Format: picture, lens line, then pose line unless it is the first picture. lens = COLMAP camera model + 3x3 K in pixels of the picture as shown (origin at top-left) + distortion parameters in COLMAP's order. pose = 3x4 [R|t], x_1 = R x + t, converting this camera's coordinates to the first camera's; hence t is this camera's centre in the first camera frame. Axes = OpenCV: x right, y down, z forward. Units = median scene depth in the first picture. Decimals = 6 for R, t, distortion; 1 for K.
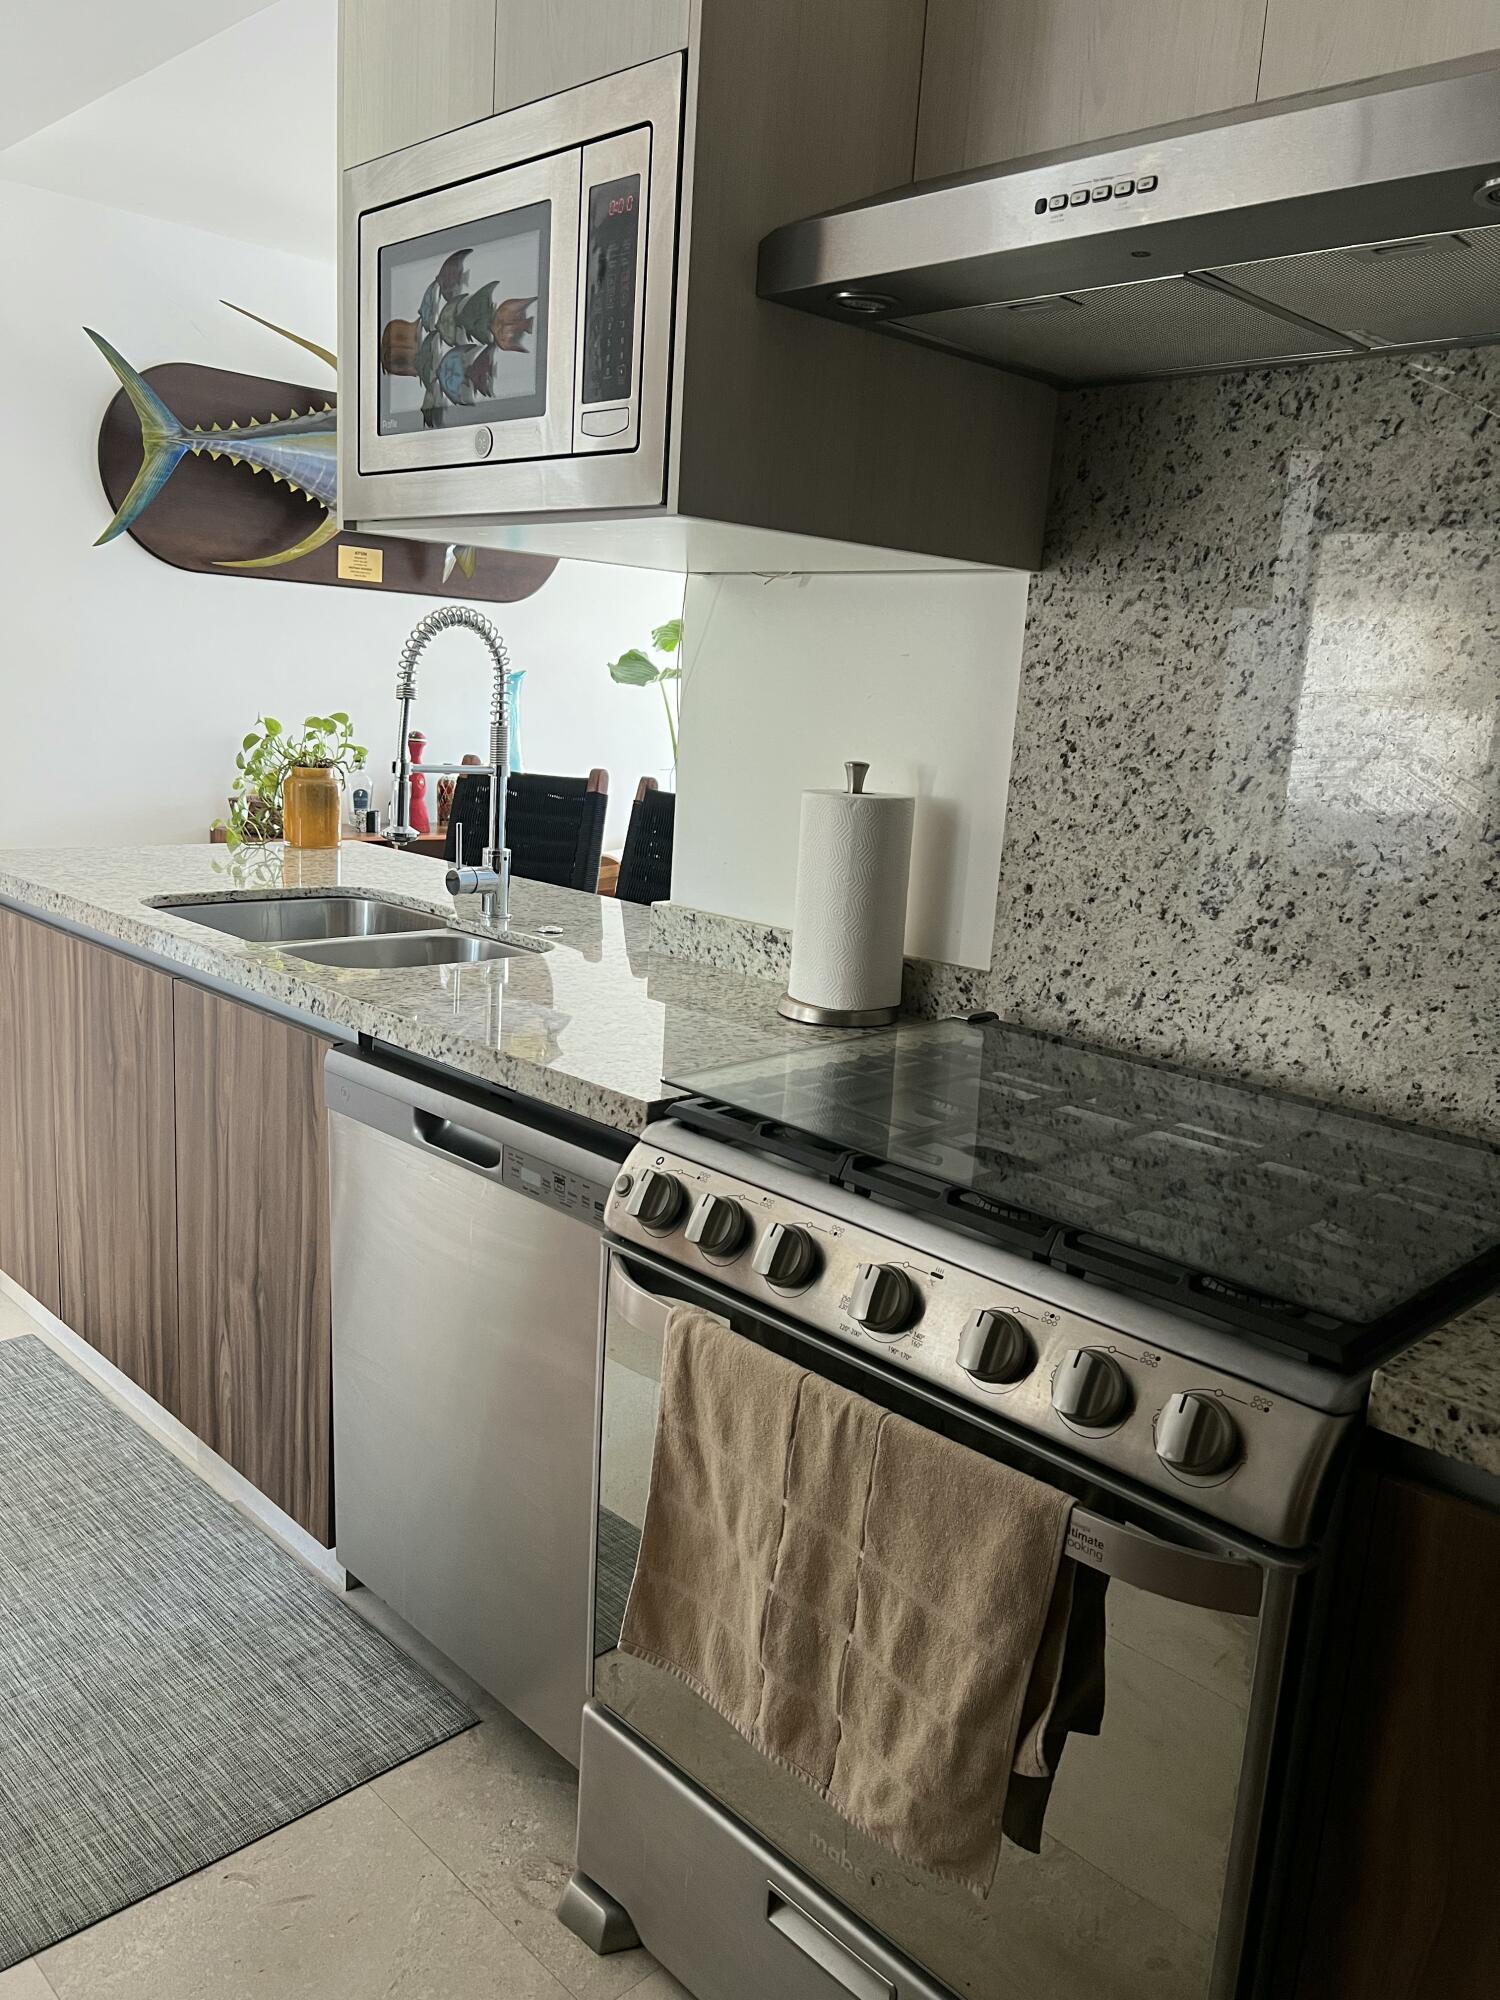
lens RADIAL K [[1494.1, 0, 726.8], [0, 1494.1, 1003.9], [0, 0, 1]] dist [0.085065, -0.160643]
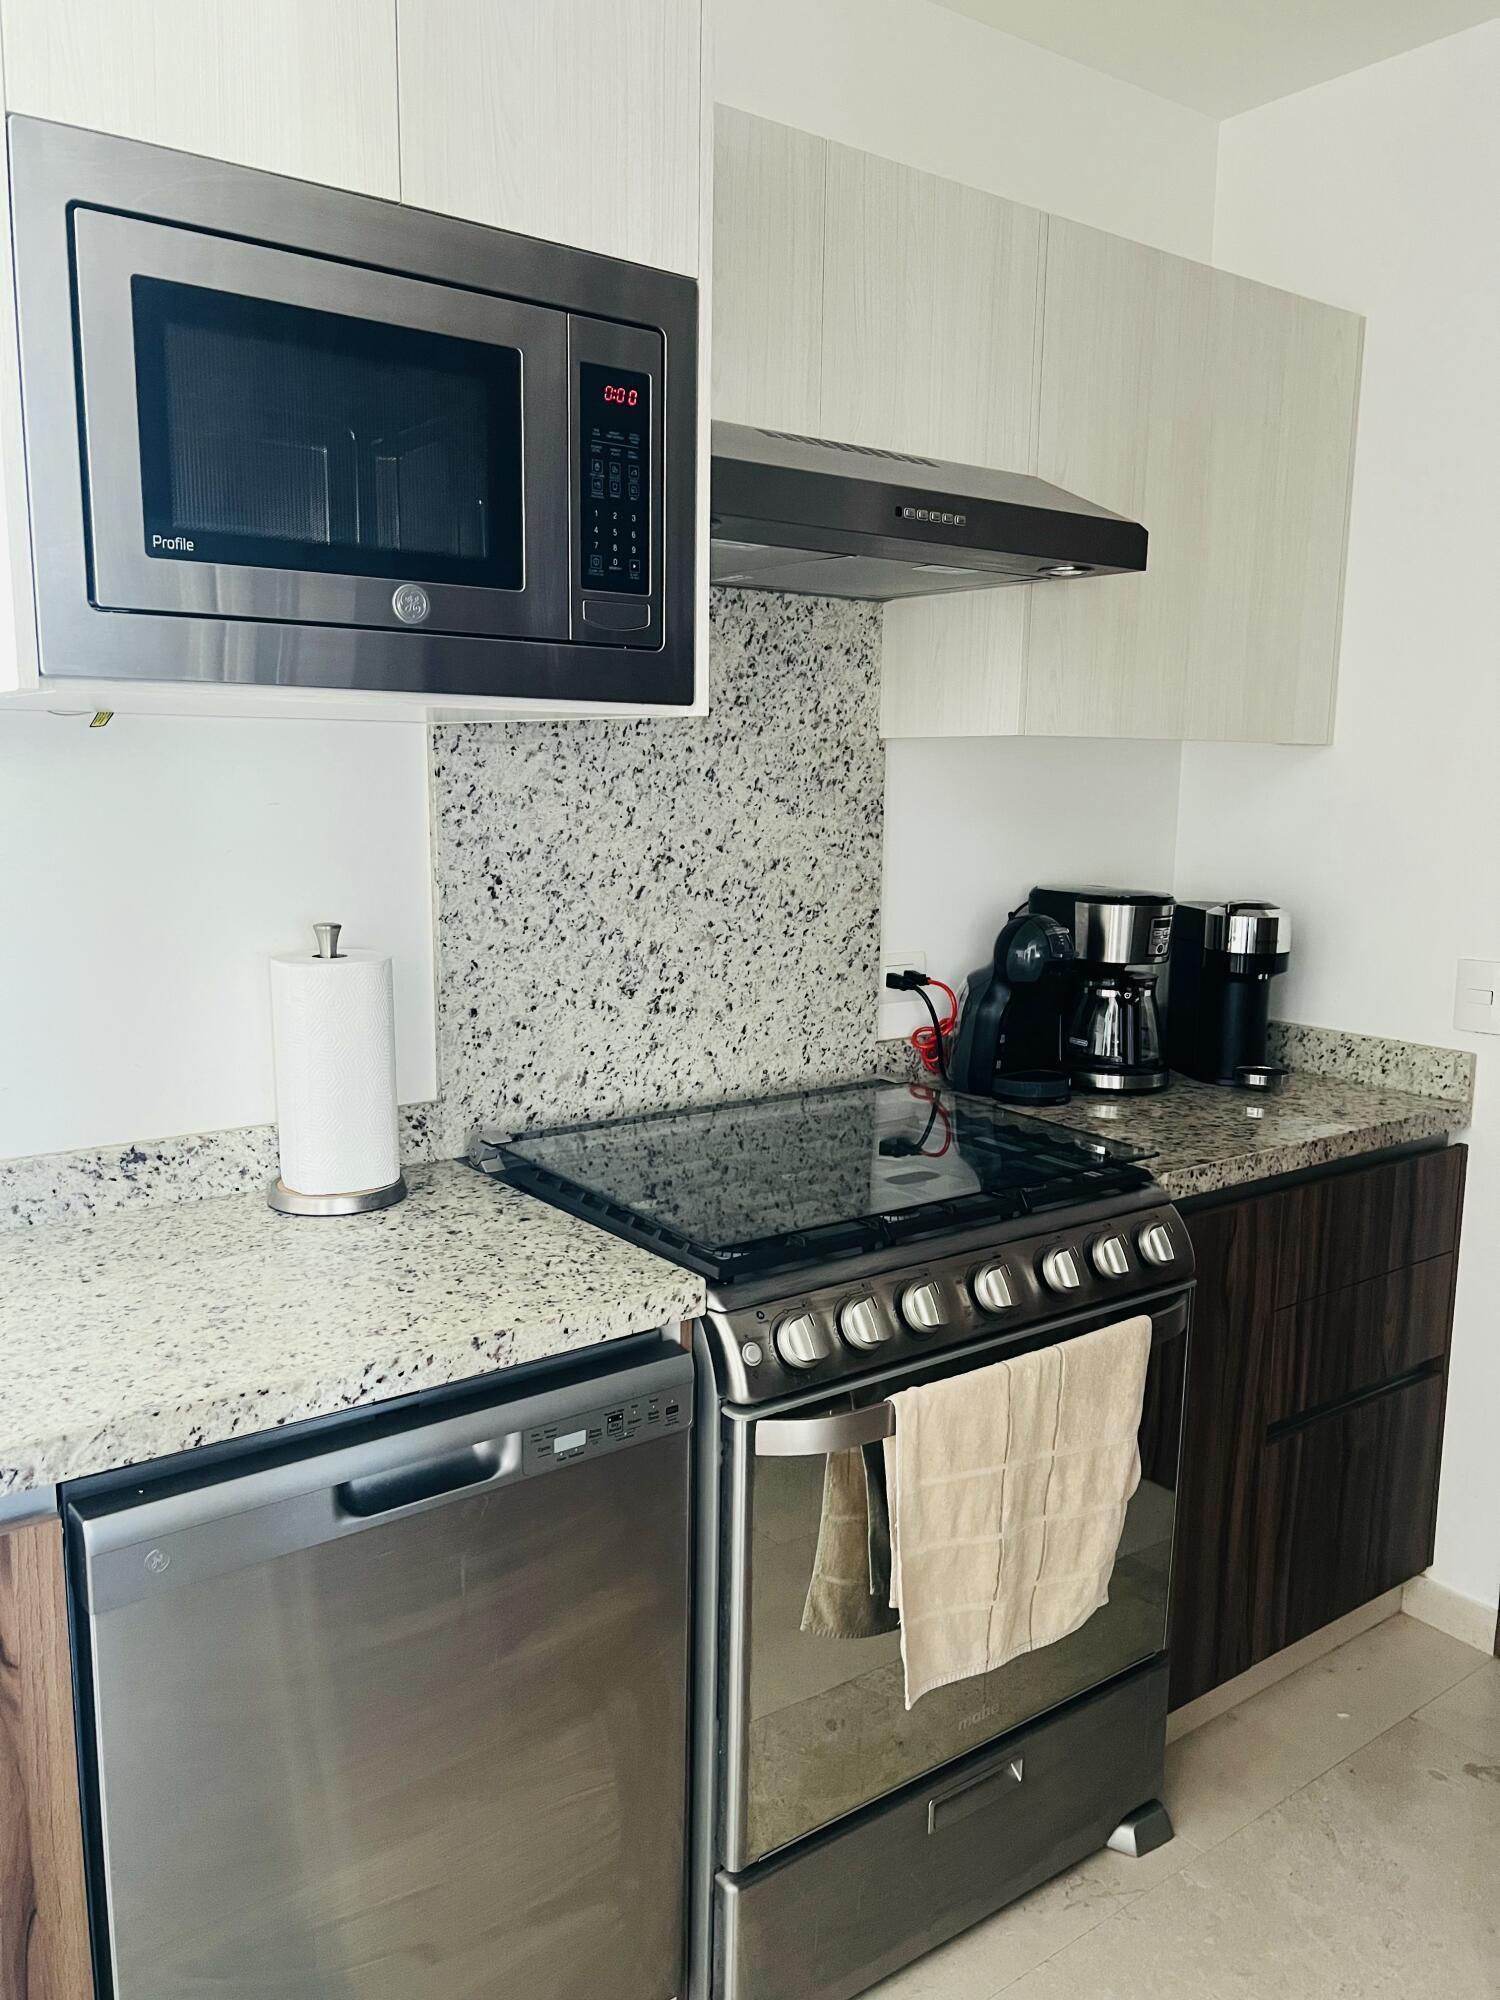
lens RADIAL K [[1512.8, 0, 745.6], [0, 1512.8, 1012.0], [0, 0, 1]] dist [0.085187, -0.111085]
pose [[0.124707, -0.218983, 0.967727, -0.888720], [0.201227, 0.960653, 0.191451, -0.264436], [-0.971574, 0.170858, 0.163866, 0.677159]]
